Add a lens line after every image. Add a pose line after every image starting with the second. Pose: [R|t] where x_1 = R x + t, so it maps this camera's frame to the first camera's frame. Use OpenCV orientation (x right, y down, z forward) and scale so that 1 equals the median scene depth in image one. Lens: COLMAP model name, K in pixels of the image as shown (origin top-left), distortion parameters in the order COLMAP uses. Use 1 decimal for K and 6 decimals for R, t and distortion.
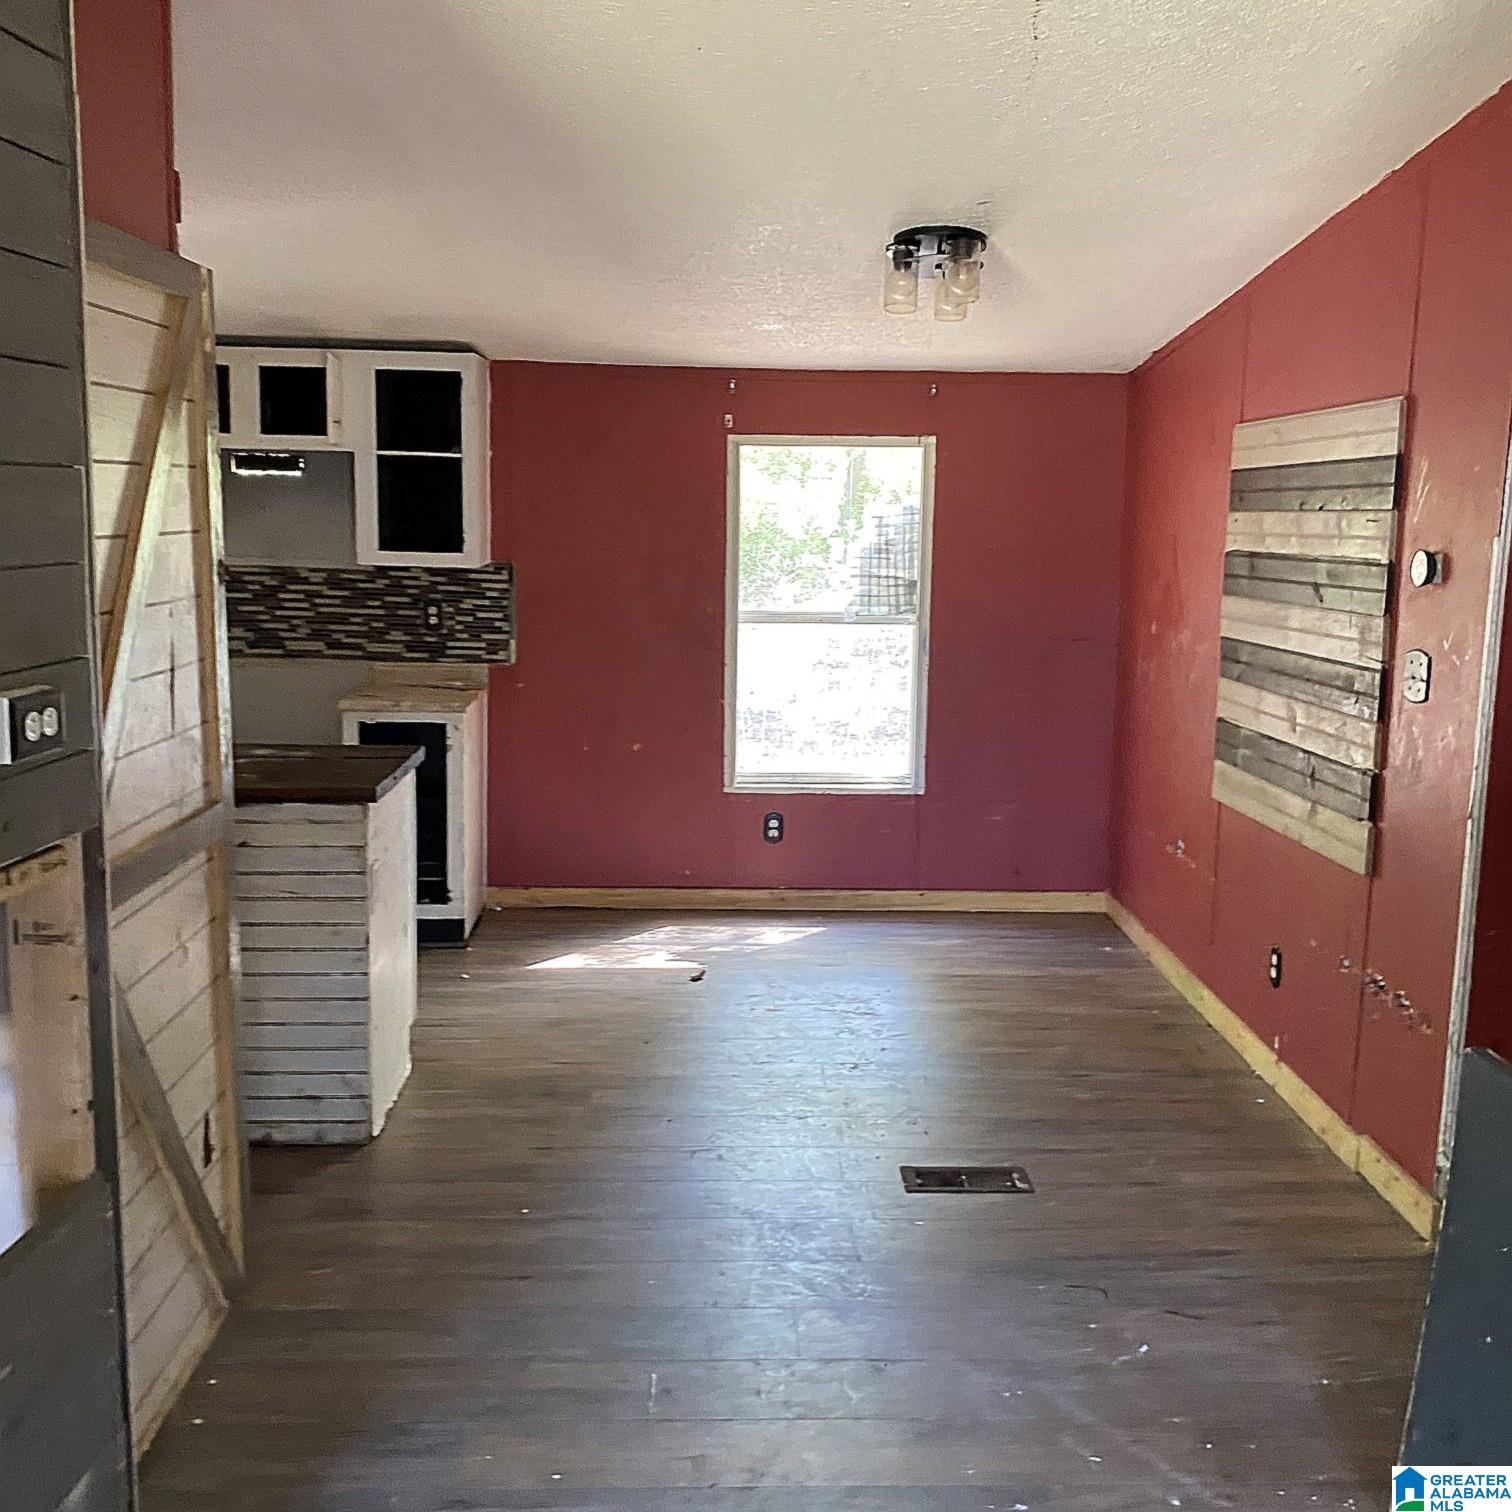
lens RADIAL K [[1403.0, 0, 746.2], [0, 1403.0, 750.6], [0, 0, 1]] dist [-0.026955, 0.000000]
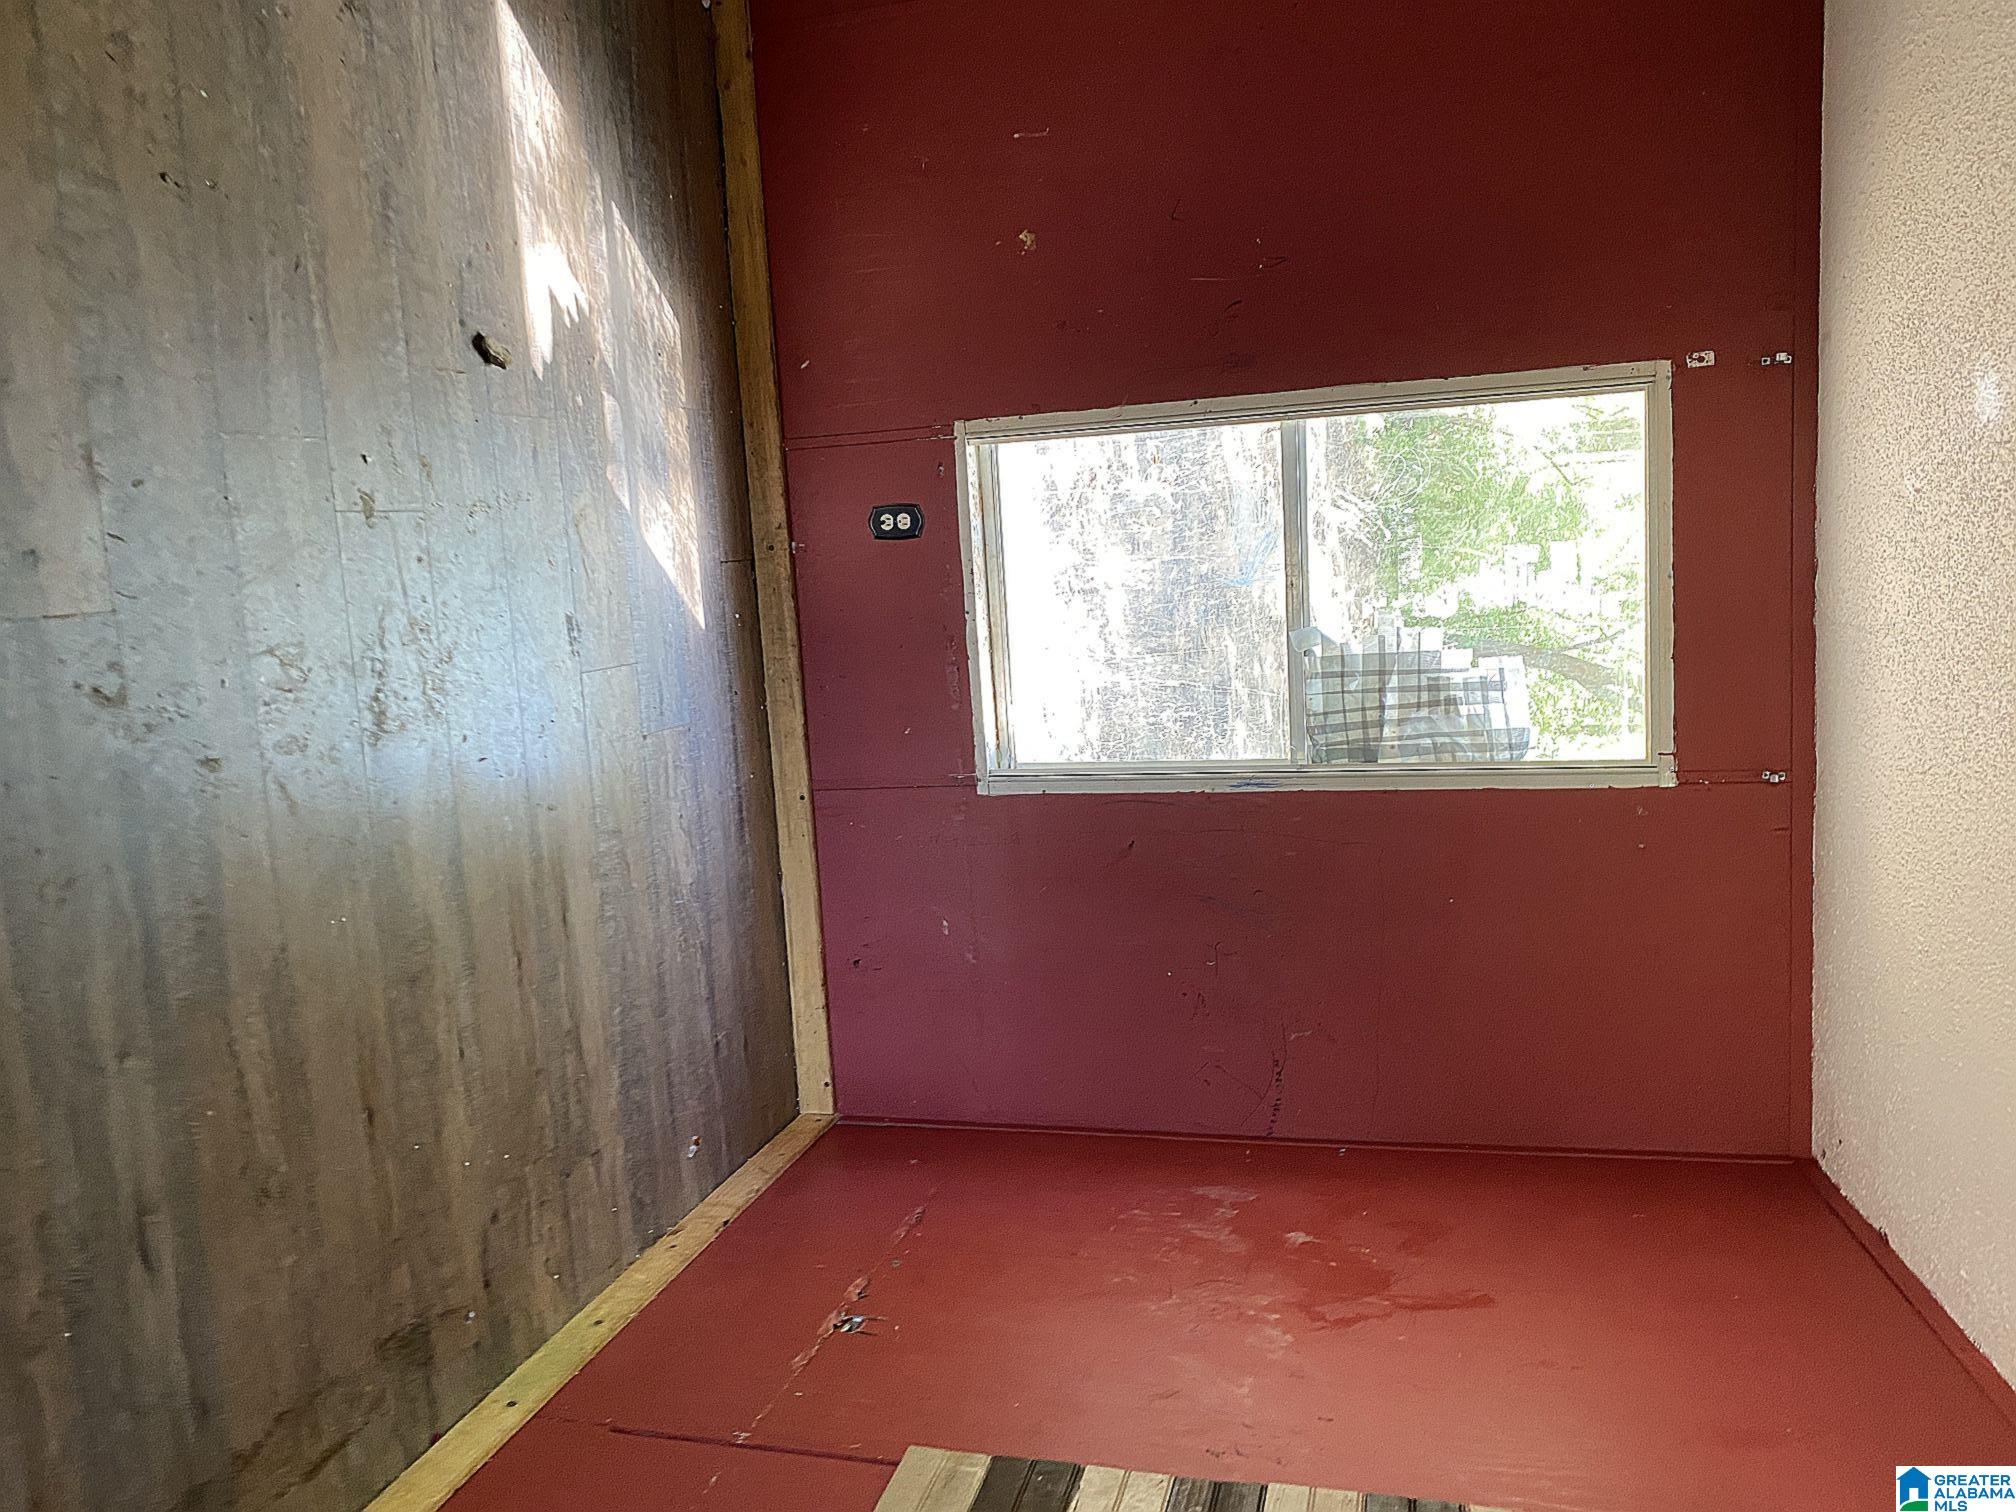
lens RADIAL K [[1508.0, 0, 1001.7], [0, 1508.0, 754.9], [0, 0, 1]] dist [-0.005309, -0.002448]
pose [[0.067473, 0.990459, 0.120156, 0.043582], [-0.990179, 0.051696, 0.129895, -0.058107], [0.122444, -0.127741, 0.984220, 0.447086]]
